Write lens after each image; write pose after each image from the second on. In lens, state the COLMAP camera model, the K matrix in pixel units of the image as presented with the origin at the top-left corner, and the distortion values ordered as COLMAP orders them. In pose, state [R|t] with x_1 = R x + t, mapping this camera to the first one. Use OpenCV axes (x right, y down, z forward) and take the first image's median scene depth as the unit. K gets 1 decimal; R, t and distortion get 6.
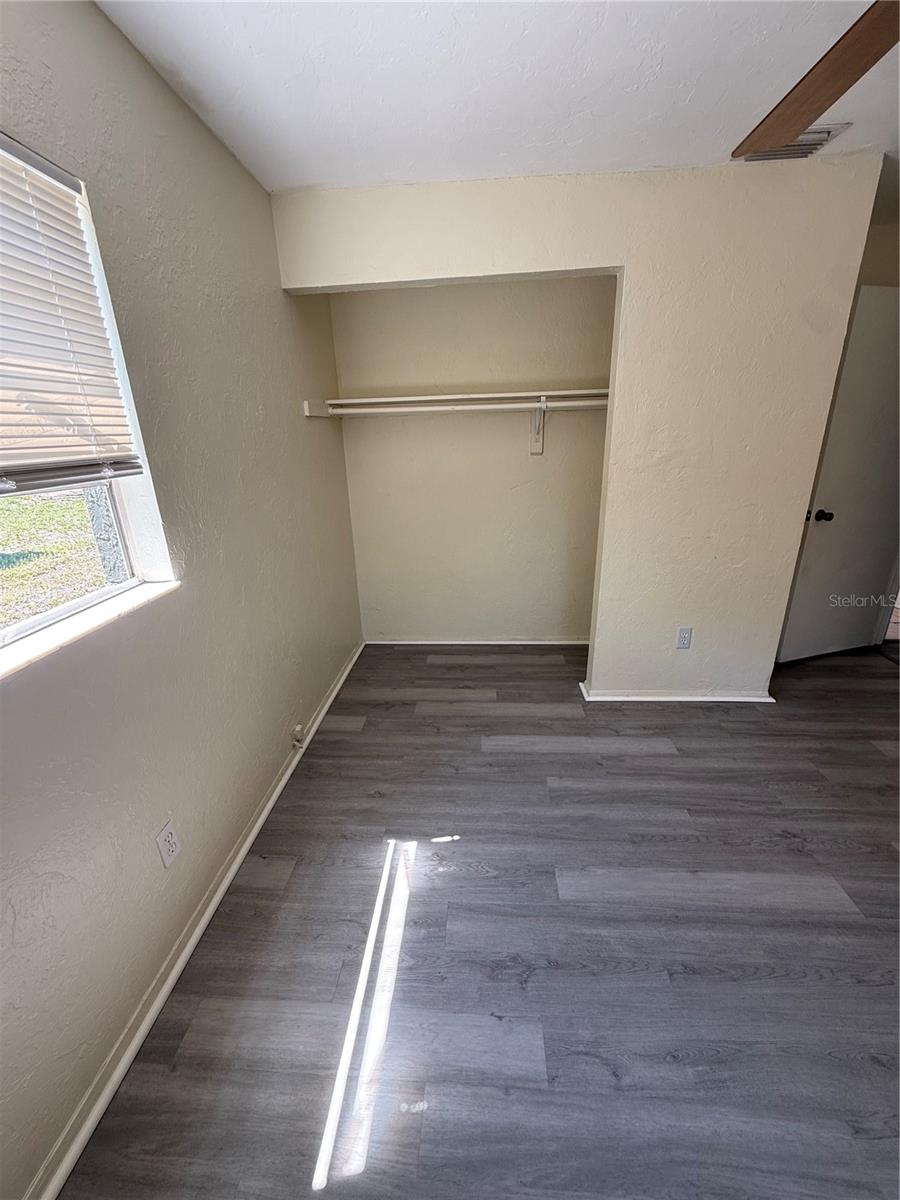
lens RADIAL K [[472.5, 0, 450.0], [0, 472.5, 600.0], [0, 0, 1]] dist [0.000248, 0.000070]
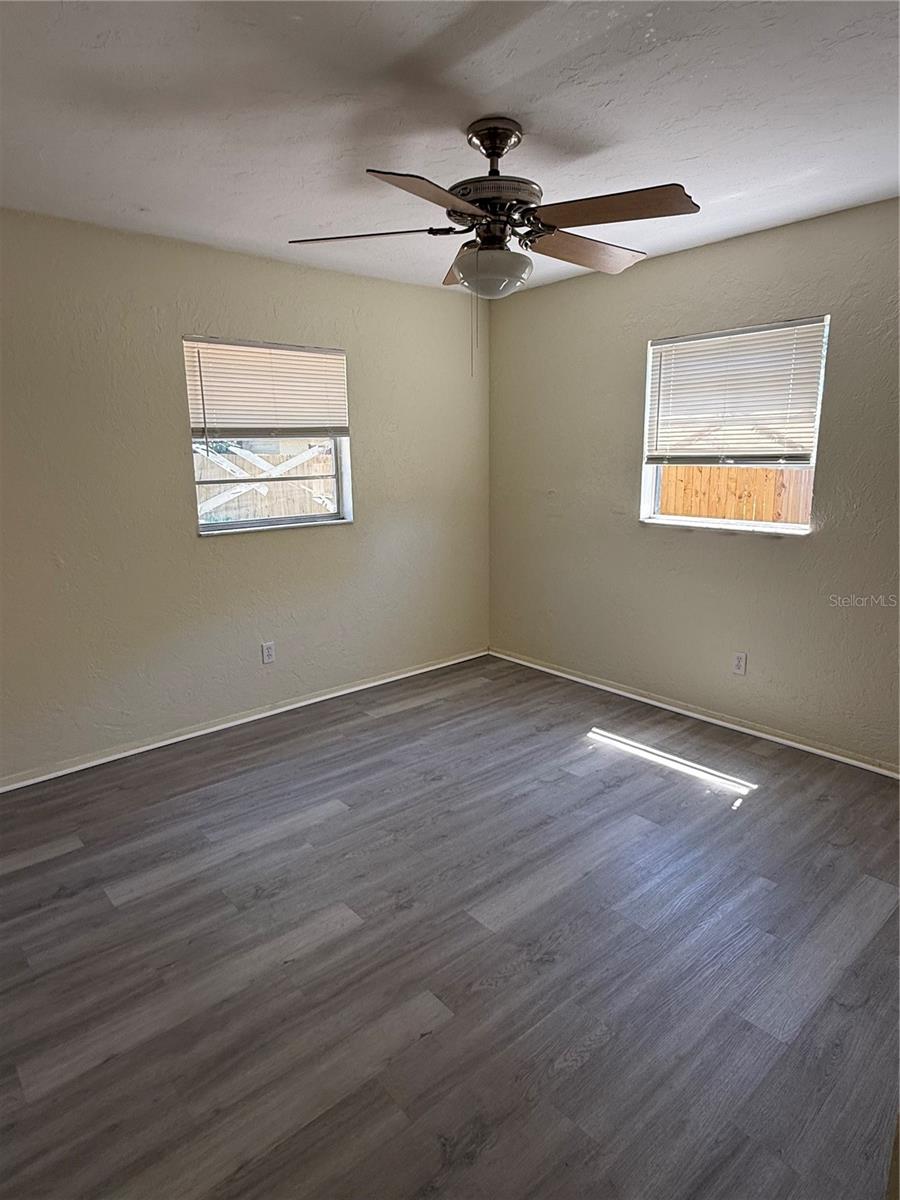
lens RADIAL K [[691.1, 0, 450.0], [0, 691.1, 600.0], [0, 0, 1]] dist [-0.000775, 0.000364]
pose [[-0.704066, 0.187801, -0.684851, 1.927678], [-0.206104, 0.868845, 0.450143, -0.644234], [0.679567, 0.458082, -0.573018, 1.636199]]
